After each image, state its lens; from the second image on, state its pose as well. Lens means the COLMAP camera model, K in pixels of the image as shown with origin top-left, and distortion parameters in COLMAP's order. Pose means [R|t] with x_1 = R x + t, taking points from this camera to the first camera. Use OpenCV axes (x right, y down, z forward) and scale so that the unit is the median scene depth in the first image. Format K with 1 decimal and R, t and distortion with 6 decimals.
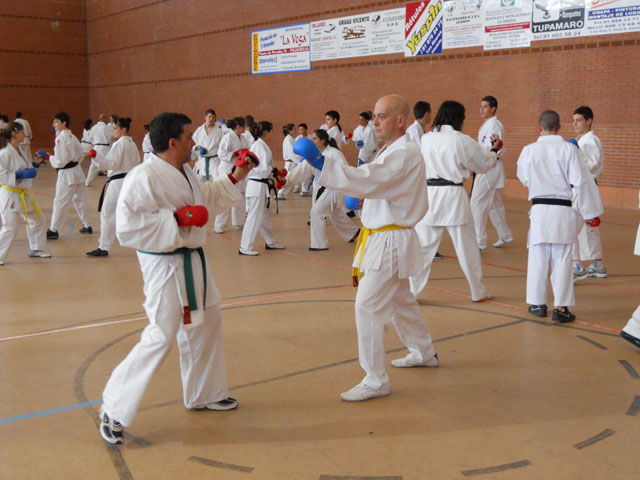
lens RADIAL K [[769.4, 0, 320.0], [0, 769.4, 240.0], [0, 0, 1]] dist [-0.036427, 0.013889]
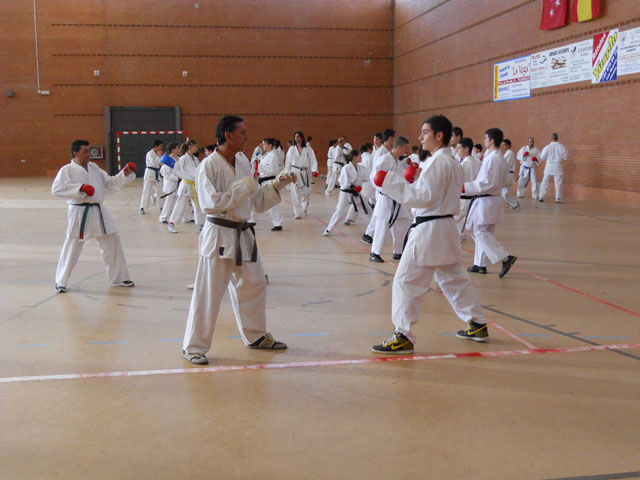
lens RADIAL K [[769.4, 0, 320.0], [0, 769.4, 240.0], [0, 0, 1]] dist [-0.036427, 0.013889]
pose [[0.883867, 0.052457, -0.464788, 0.253291], [-0.066552, 0.997685, -0.013959, 0.022392], [0.462980, 0.043270, 0.885312, -0.121051]]
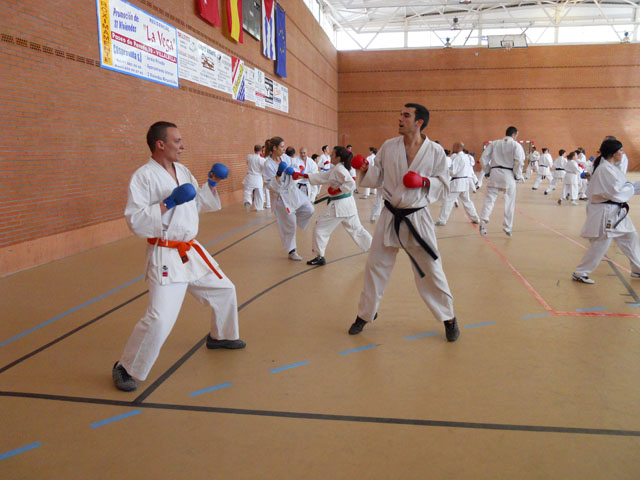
lens RADIAL K [[532.4, 0, 320.0], [0, 532.4, 240.0], [0, 0, 1]] dist [-0.036002, 0.018999]
pose [[-0.695161, -0.114894, 0.709613, -0.544115], [0.118073, 0.955488, 0.270372, -0.207845], [-0.709091, 0.271738, -0.650652, 1.337639]]
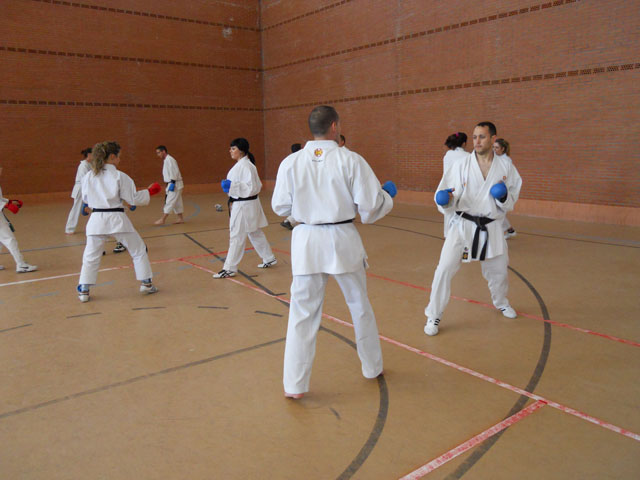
lens RADIAL K [[532.4, 0, 320.0], [0, 532.4, 240.0], [0, 0, 1]] dist [-0.036002, 0.018999]
pose [[0.999888, -0.014833, 0.002210, -0.408571], [0.014800, 0.999783, 0.014653, -0.107211], [-0.002427, -0.014618, 0.999890, 0.696874]]
